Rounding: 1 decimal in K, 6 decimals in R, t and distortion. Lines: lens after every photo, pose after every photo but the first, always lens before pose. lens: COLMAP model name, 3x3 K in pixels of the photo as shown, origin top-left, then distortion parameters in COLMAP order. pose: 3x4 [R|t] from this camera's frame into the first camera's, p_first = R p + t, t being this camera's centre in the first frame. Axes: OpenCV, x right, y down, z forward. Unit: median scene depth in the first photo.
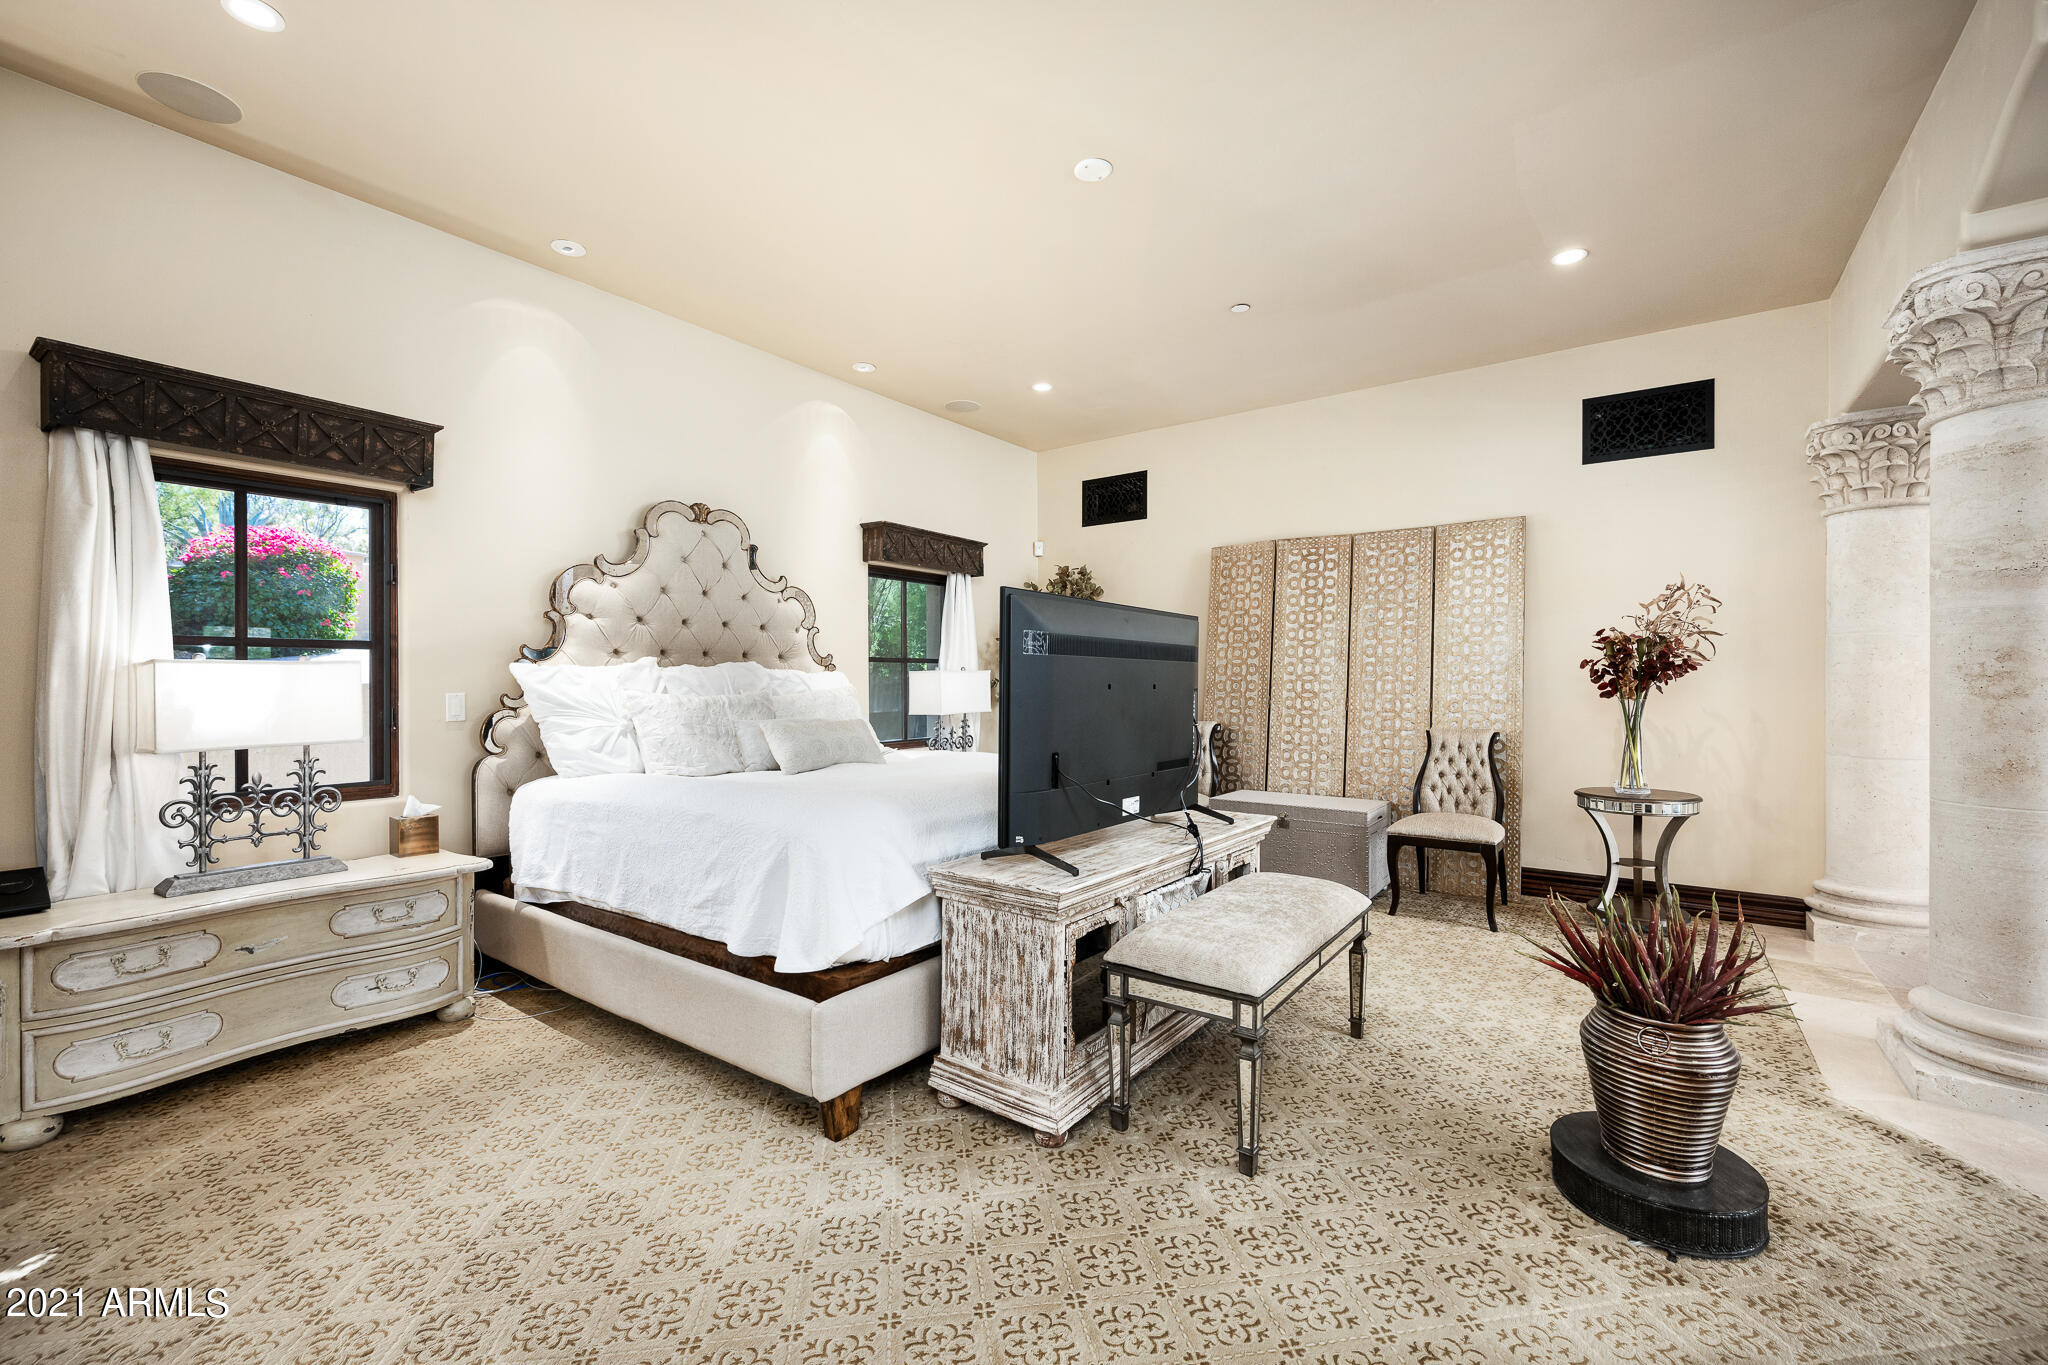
lens RADIAL K [[857.8, 0, 1025.4], [0, 857.8, 675.8], [0, 0, 1]] dist [-0.003821, 0.000408]
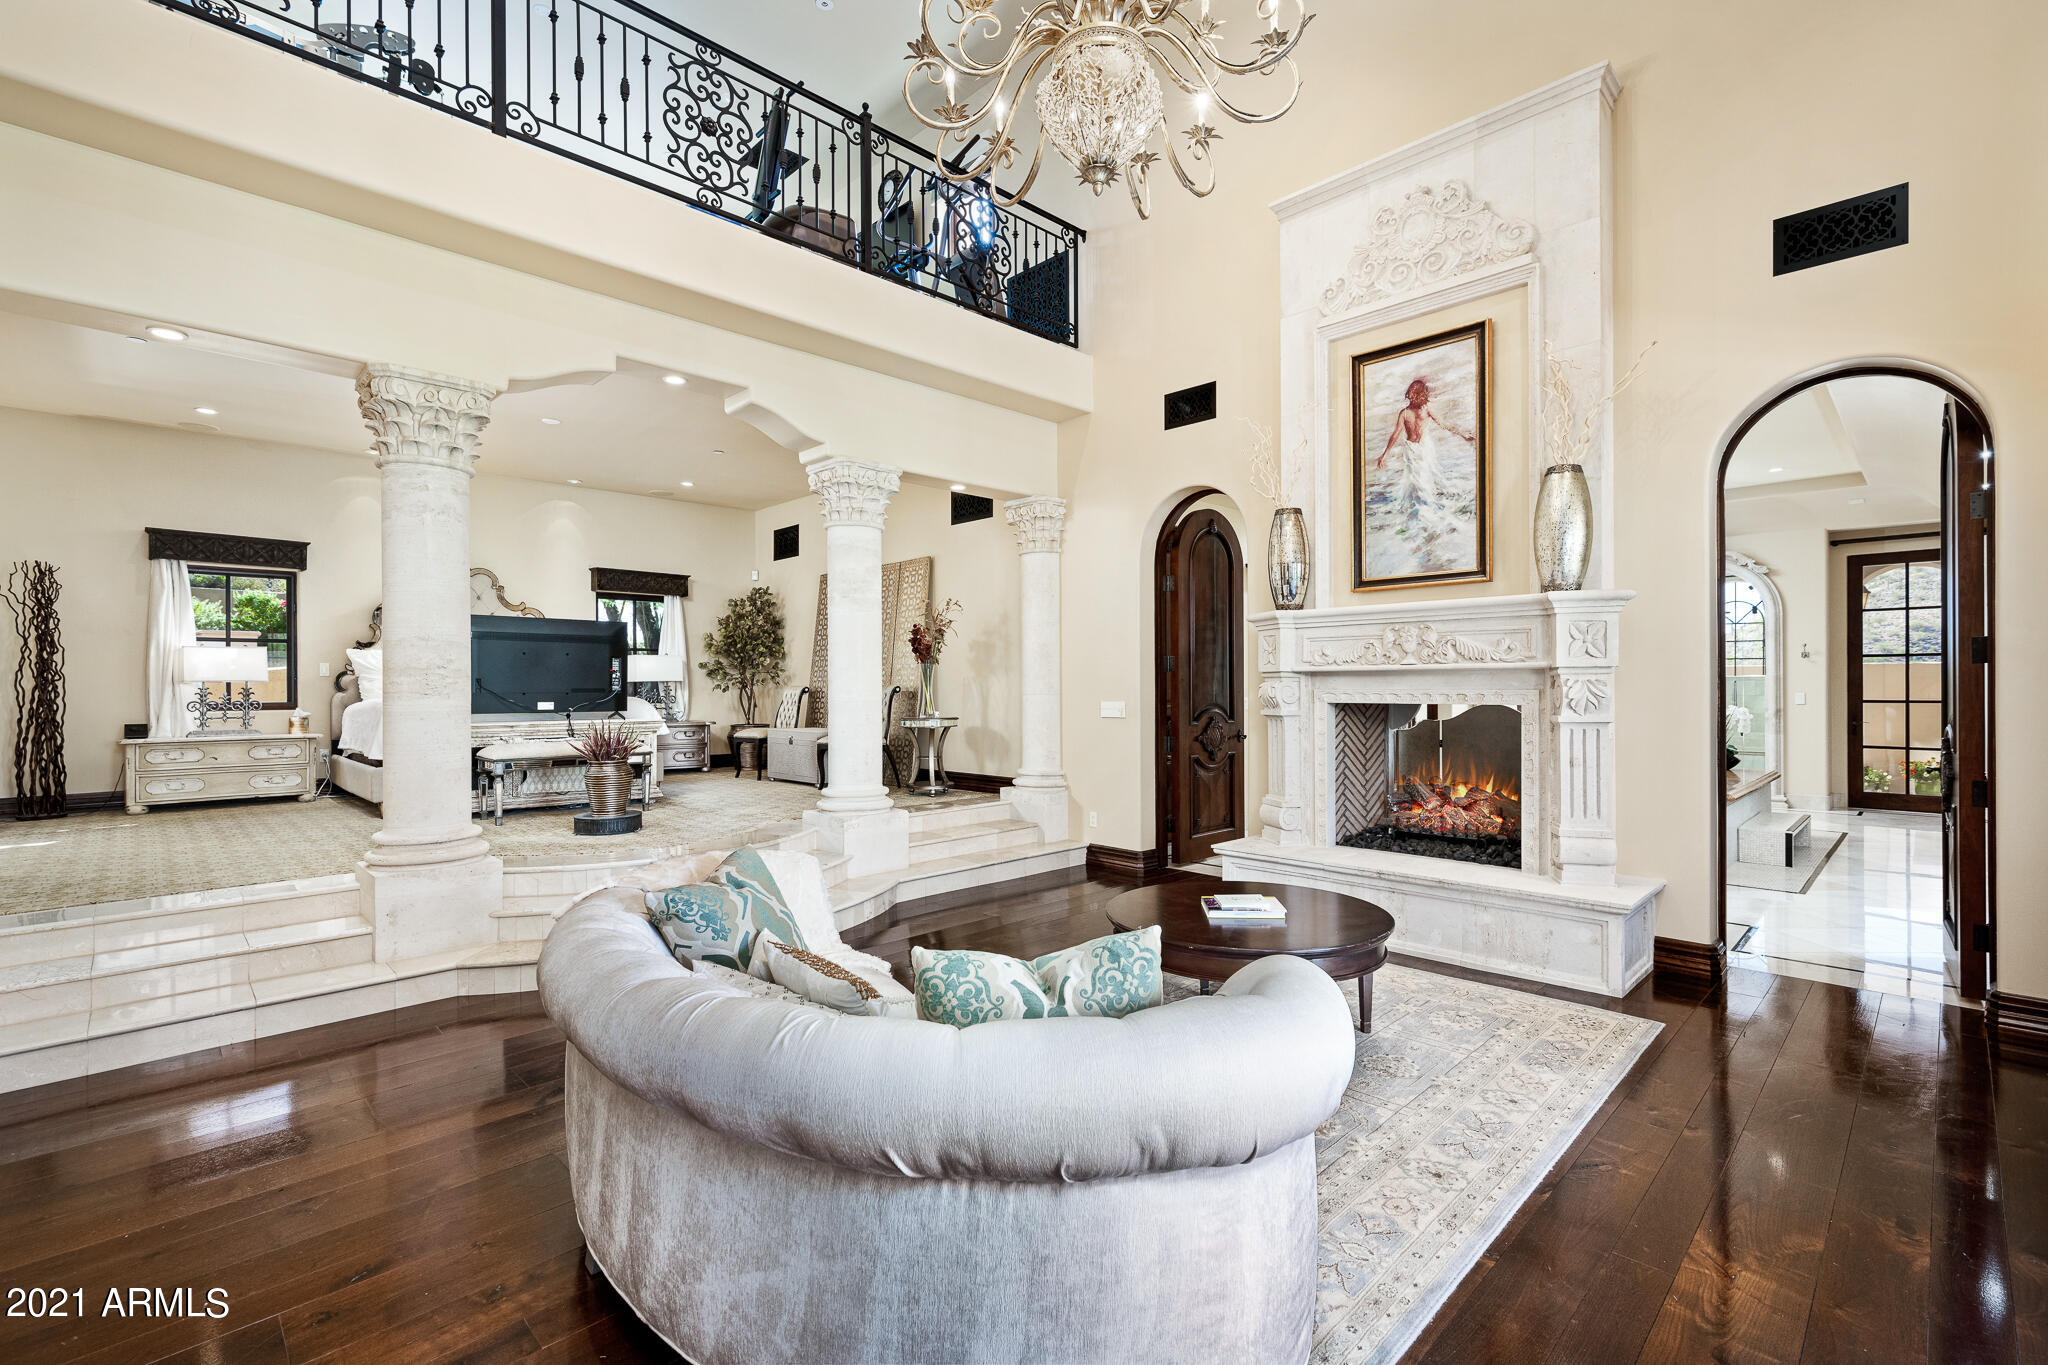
lens RADIAL K [[925.6, 0, 1025.3], [0, 925.6, 673.4], [0, 0, 1]] dist [0.001849, -0.000613]
pose [[0.986093, -0.004526, -0.166133, 1.676167], [0.003576, 0.999976, -0.006014, 0.076650], [0.166156, 0.005336, 0.986085, -1.151569]]
